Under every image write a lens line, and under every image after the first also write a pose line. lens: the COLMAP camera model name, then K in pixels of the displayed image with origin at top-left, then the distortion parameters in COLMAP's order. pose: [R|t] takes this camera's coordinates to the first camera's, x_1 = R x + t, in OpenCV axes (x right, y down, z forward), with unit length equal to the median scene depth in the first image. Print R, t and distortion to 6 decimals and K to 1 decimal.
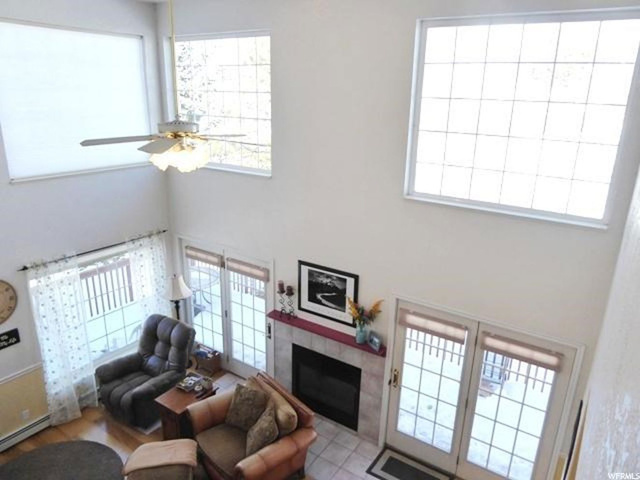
lens RADIAL K [[456.8, 0, 321.9], [0, 456.8, 239.5], [0, 0, 1]] dist [-0.031789, 0.009846]
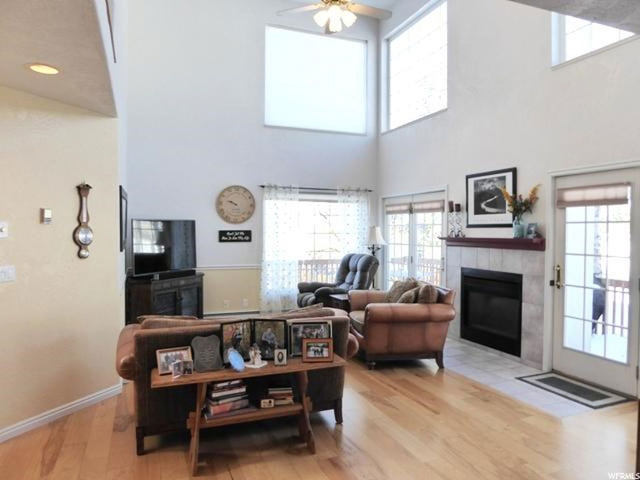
lens RADIAL K [[456.8, 0, 317.7], [0, 456.8, 239.6], [0, 0, 1]] dist [-0.031789, 0.009846]
pose [[0.815835, -0.010895, -0.578182, 0.275824], [-0.163853, 0.954494, -0.249187, 0.506335], [0.554586, 0.298032, 0.776924, 0.038452]]
